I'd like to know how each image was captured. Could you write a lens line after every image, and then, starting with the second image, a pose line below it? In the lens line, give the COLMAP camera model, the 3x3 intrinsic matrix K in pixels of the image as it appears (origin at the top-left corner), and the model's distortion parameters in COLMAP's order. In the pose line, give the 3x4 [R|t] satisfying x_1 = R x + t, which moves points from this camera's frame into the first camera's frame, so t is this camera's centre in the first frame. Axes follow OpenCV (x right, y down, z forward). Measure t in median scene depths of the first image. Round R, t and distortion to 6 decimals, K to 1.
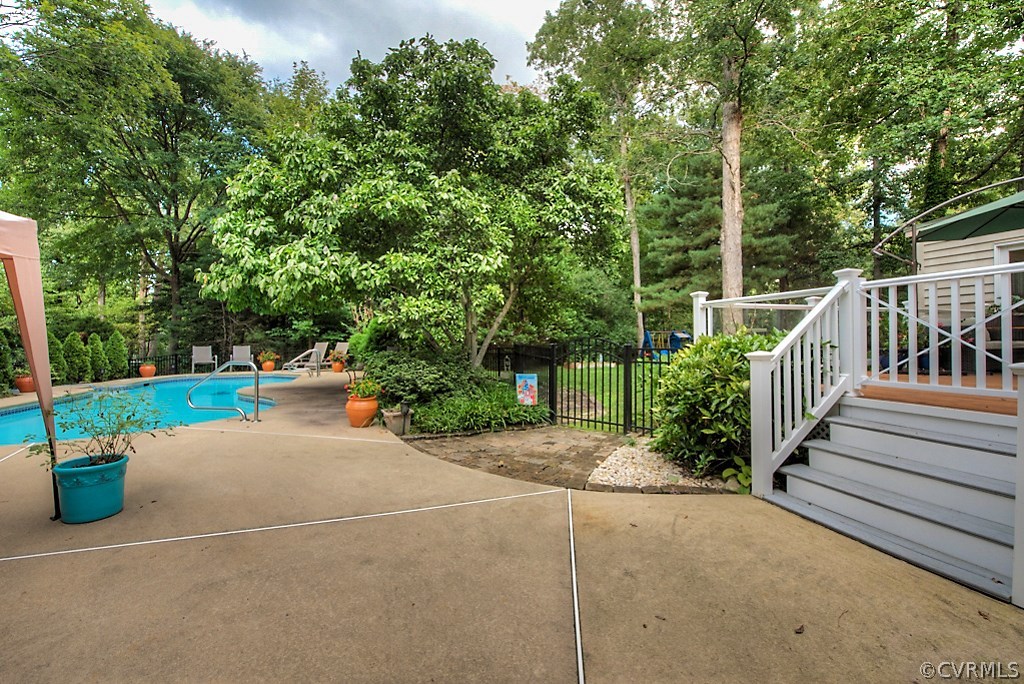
lens RADIAL K [[411.2, 0, 518.2], [0, 411.2, 338.9], [0, 0, 1]] dist [-0.016195, -0.001986]
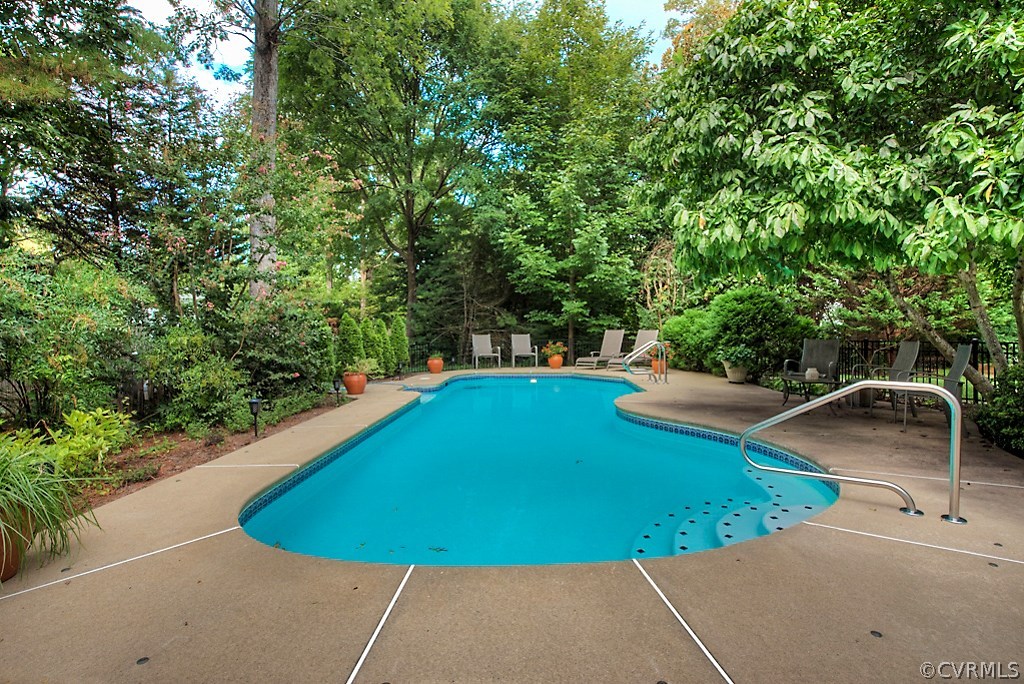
lens RADIAL K [[497.8, 0, 514.5], [0, 497.8, 340.6], [0, 0, 1]] dist [-0.000352, -0.000221]
pose [[0.924363, 0.009558, -0.381395, -0.684125], [0.004505, 0.999343, 0.035964, -0.009551], [0.381488, -0.034962, 0.923712, 0.249561]]
